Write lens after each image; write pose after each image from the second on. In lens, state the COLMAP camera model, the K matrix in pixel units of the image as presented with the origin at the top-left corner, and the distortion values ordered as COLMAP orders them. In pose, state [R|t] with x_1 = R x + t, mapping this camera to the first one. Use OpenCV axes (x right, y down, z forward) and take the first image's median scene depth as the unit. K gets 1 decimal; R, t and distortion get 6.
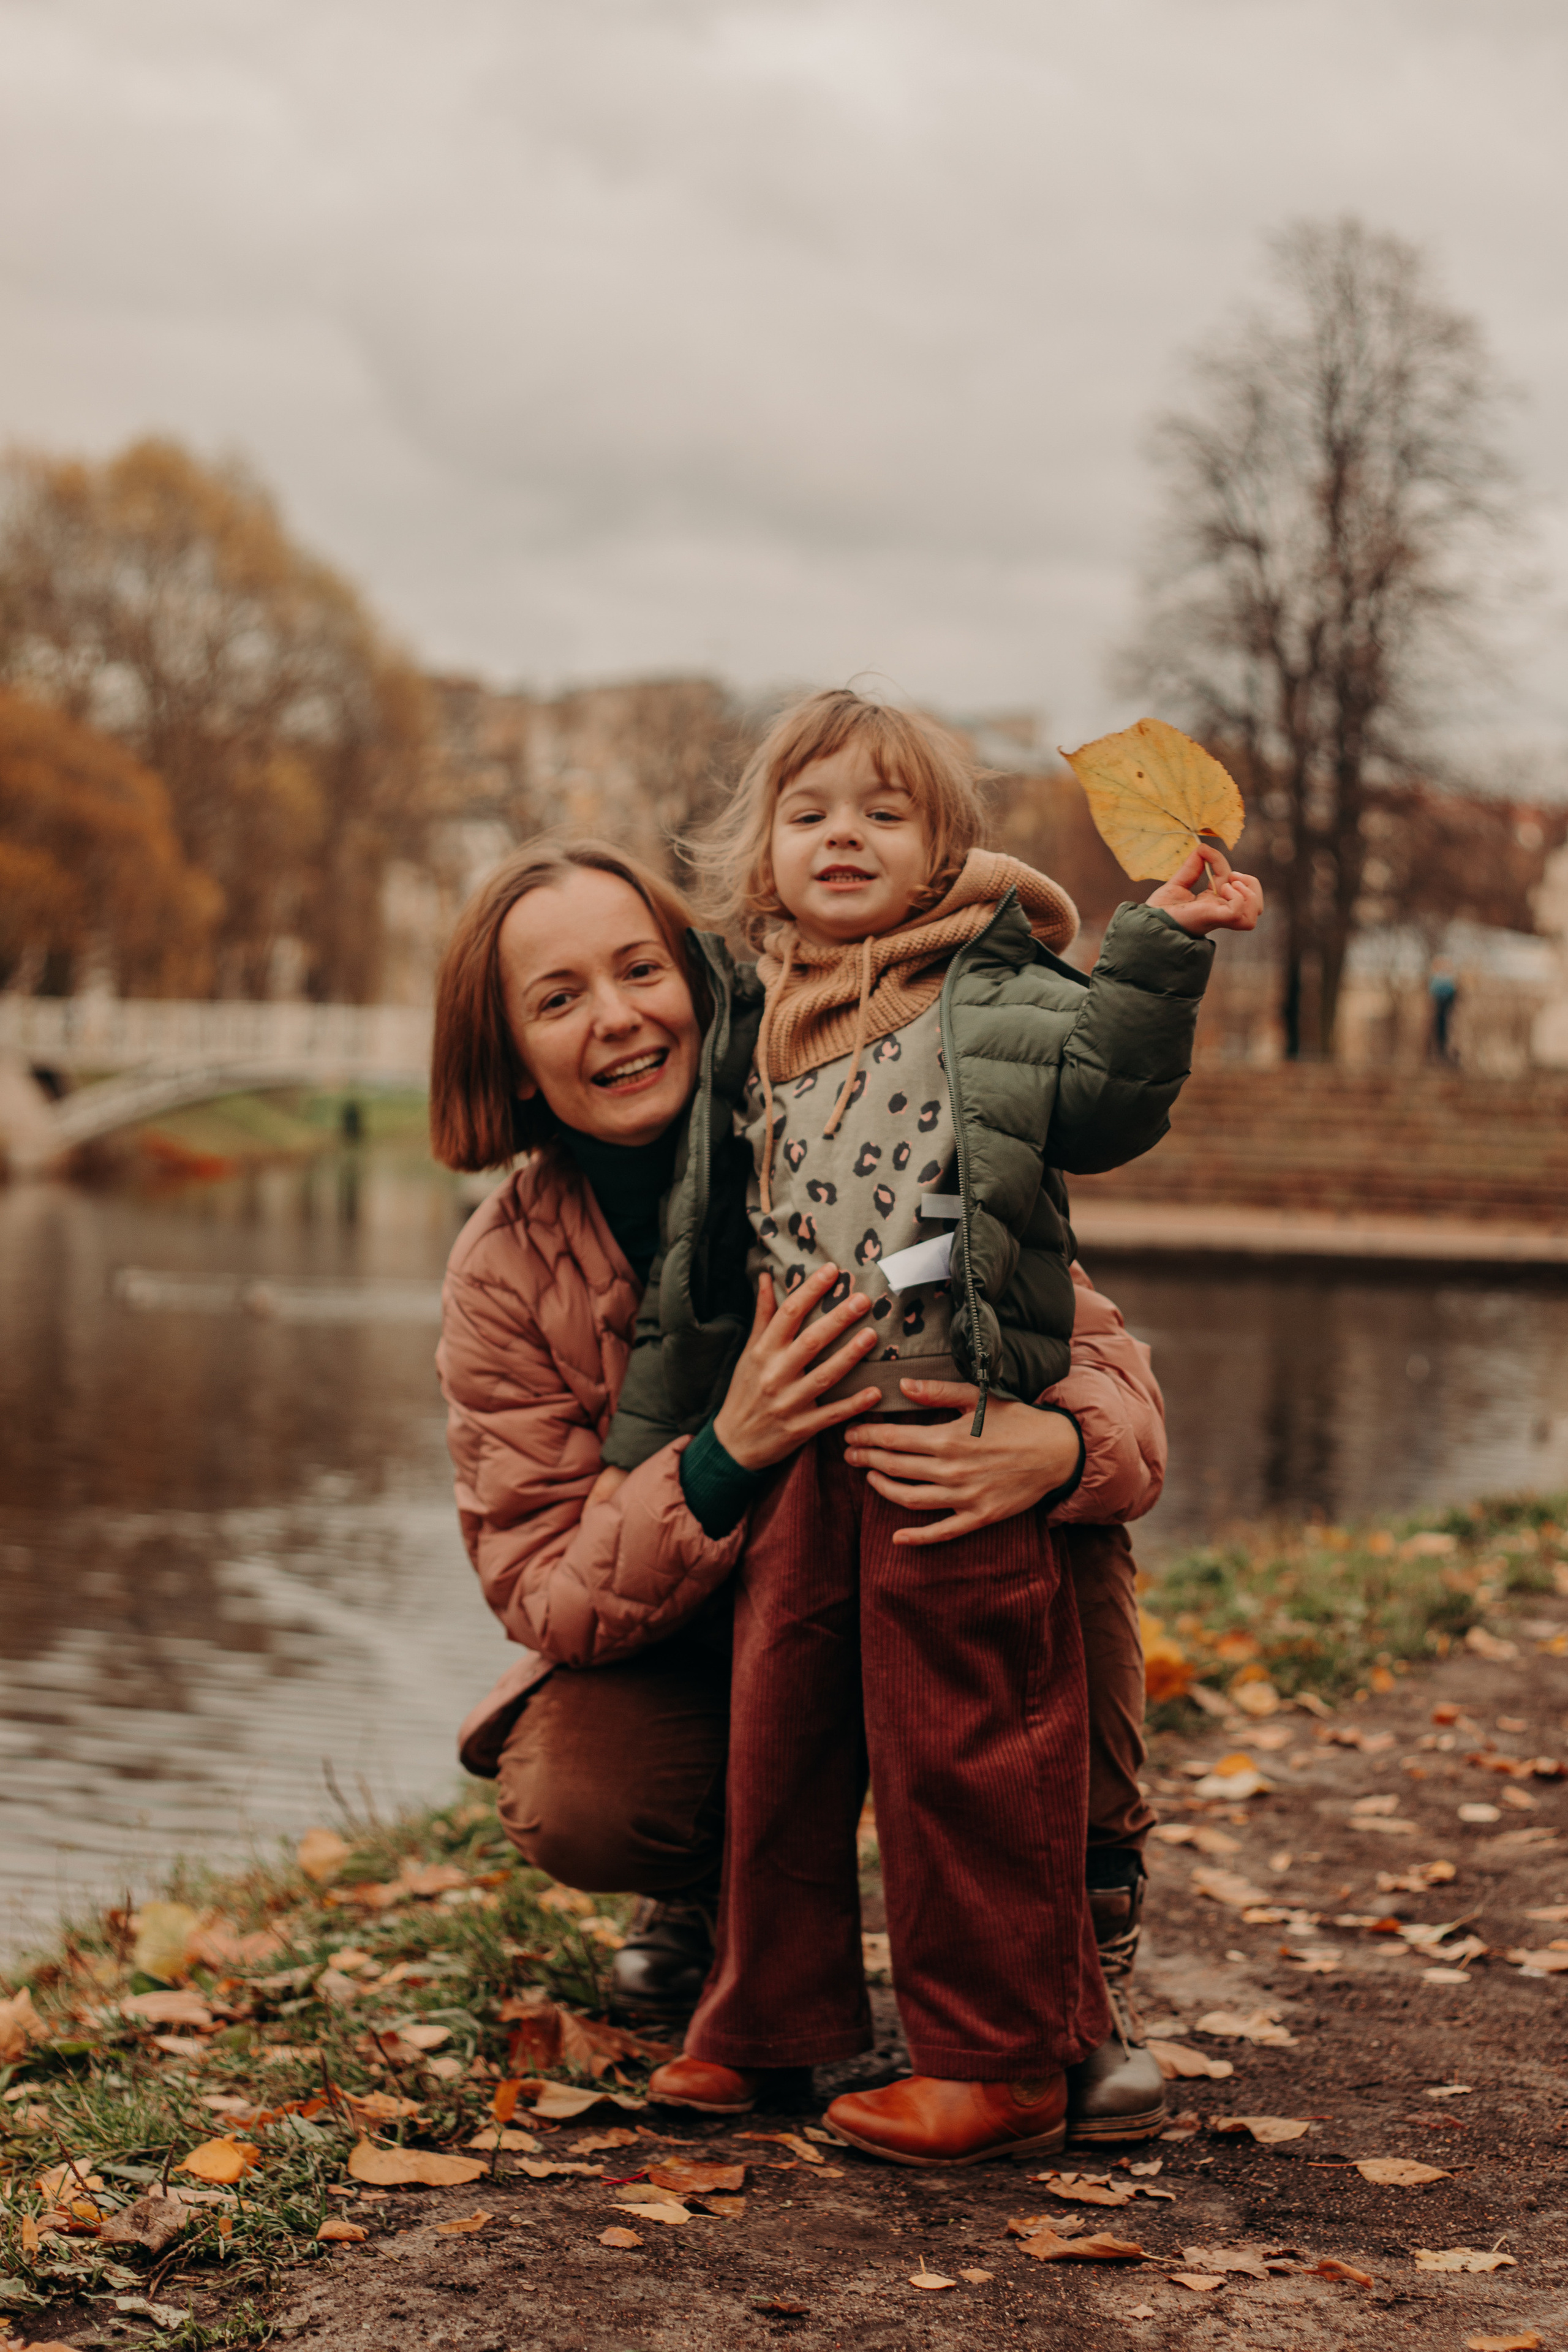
lens RADIAL K [[4249.6, 0, 784.0], [0, 4249.6, 1176.0], [0, 0, 1]] dist [-0.026357, -0.120316]
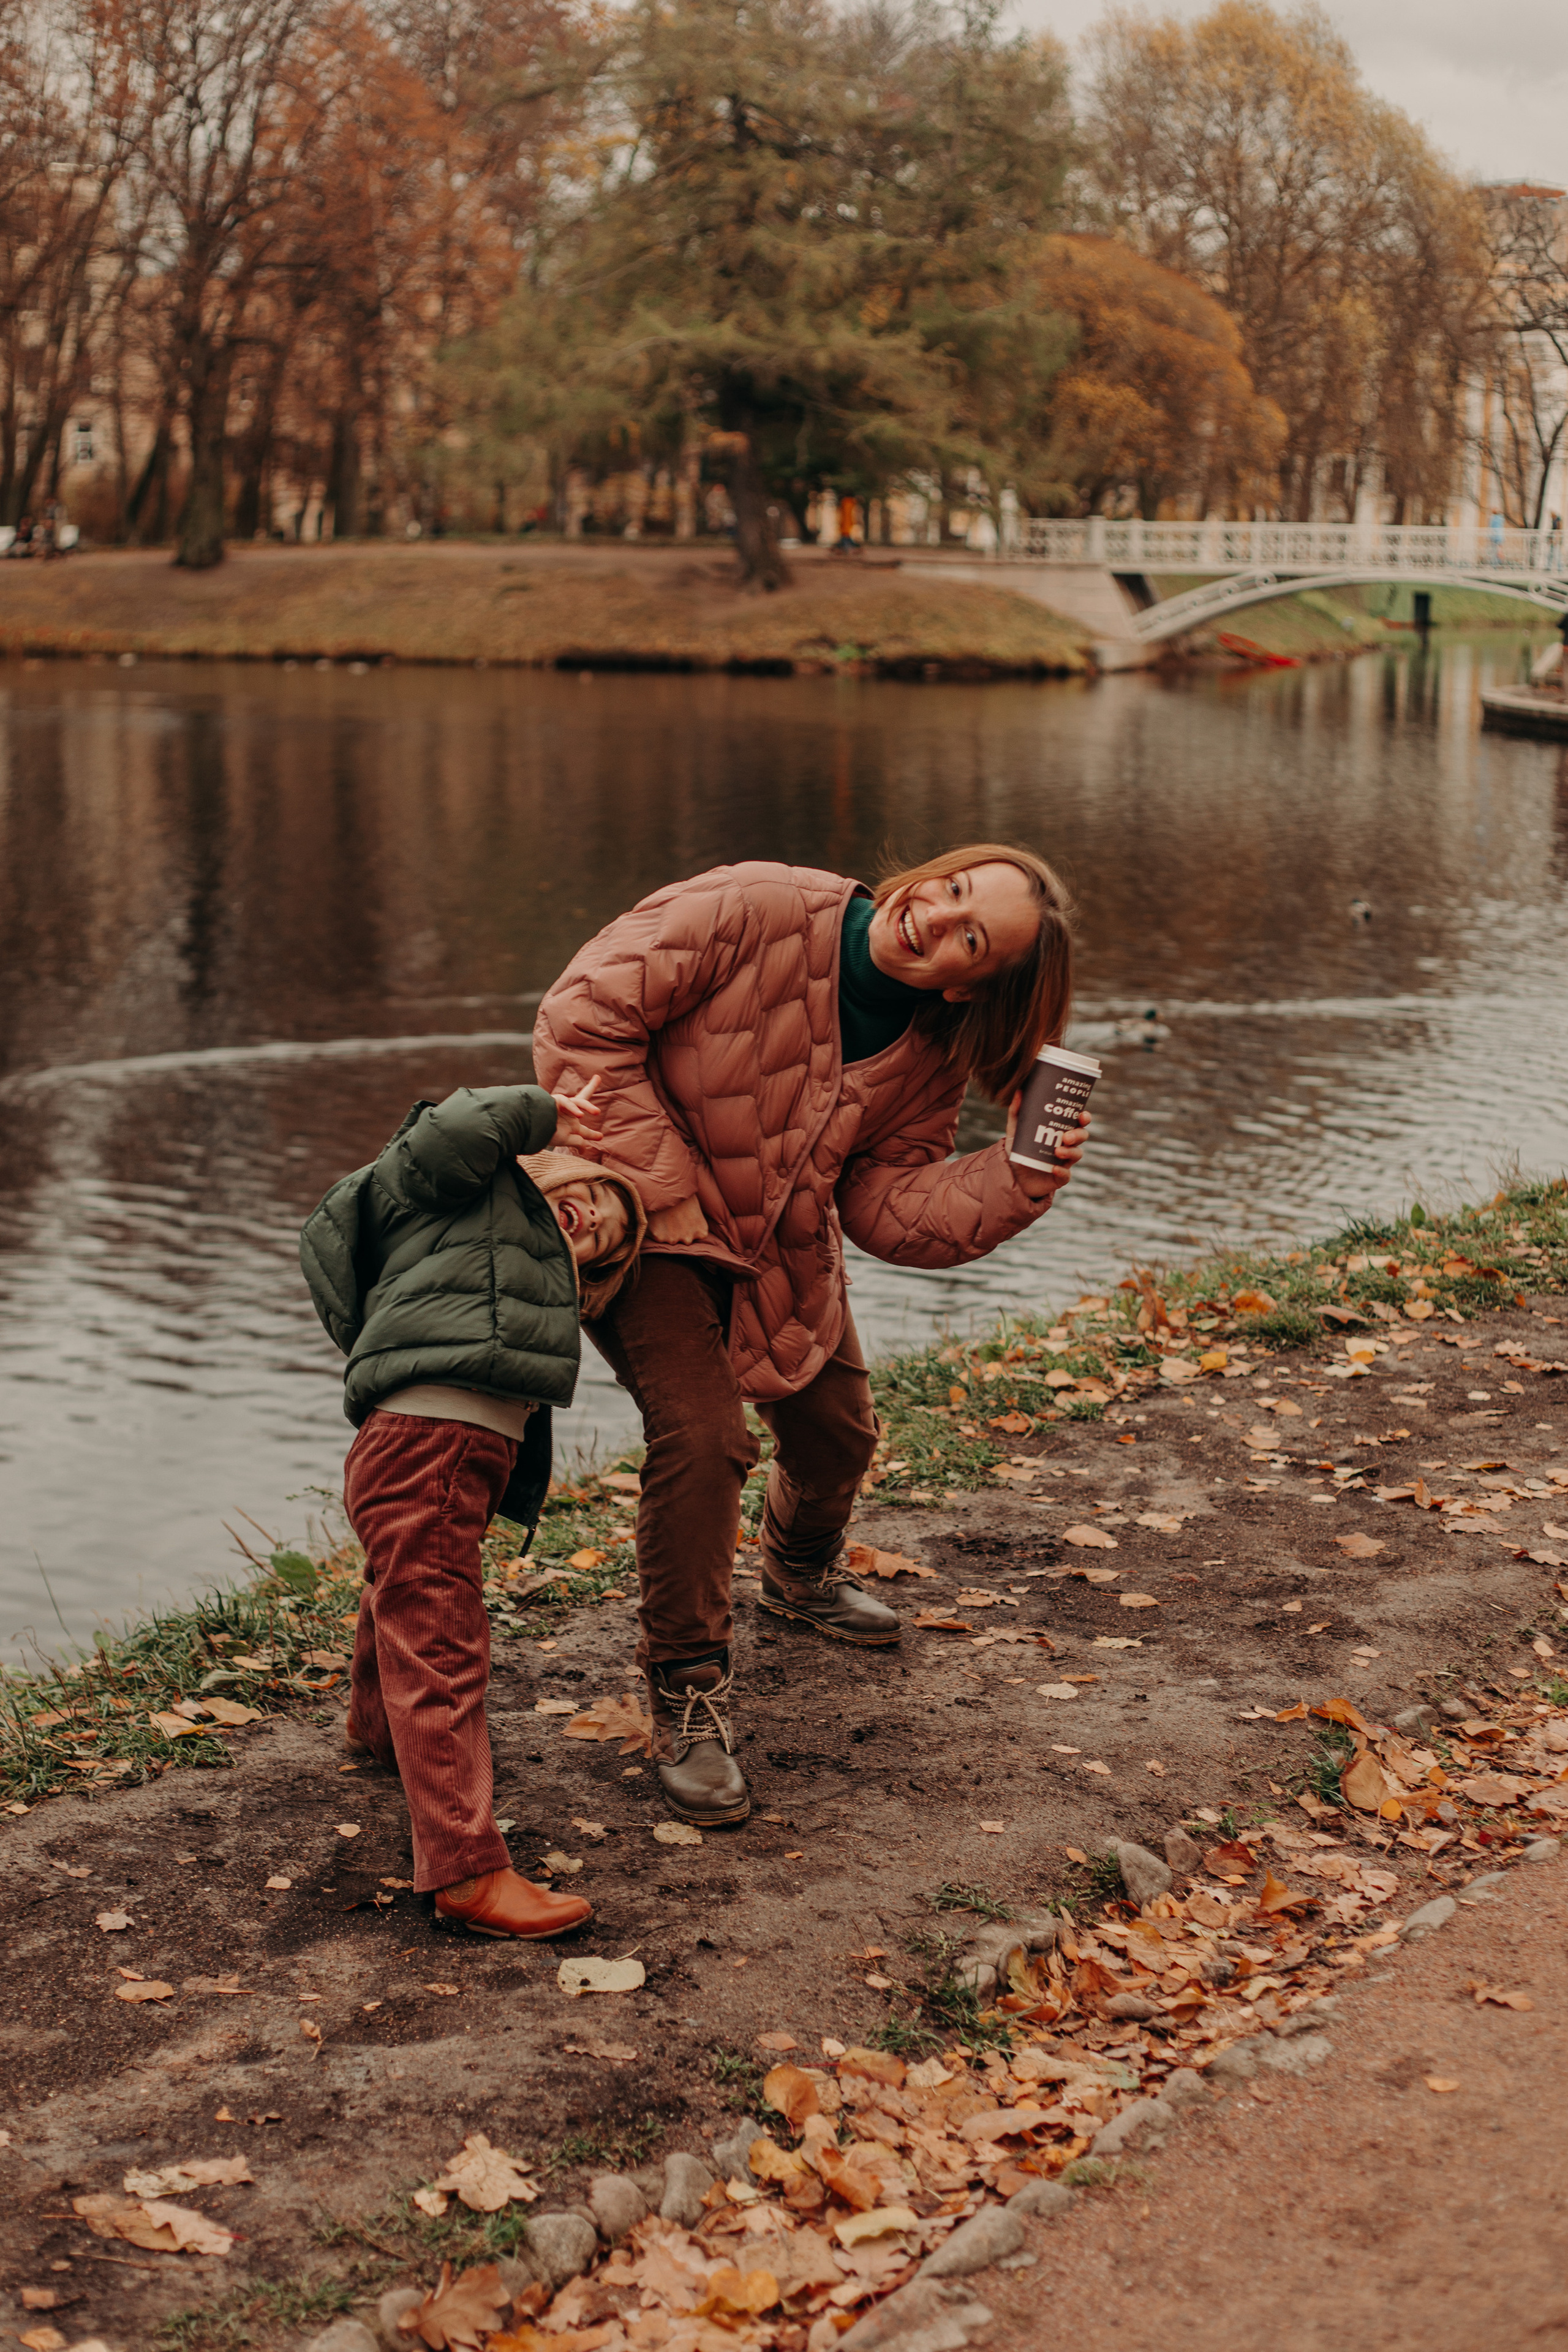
lens RADIAL K [[4249.6, 0, 784.0], [0, 4249.6, 1176.0], [0, 0, 1]] dist [-0.026357, -0.120316]
pose [[0.955255, 0.039773, -0.293097, 0.077732], [0.005023, 0.988594, 0.150521, -0.038262], [0.295740, -0.145258, 0.944160, -0.132641]]
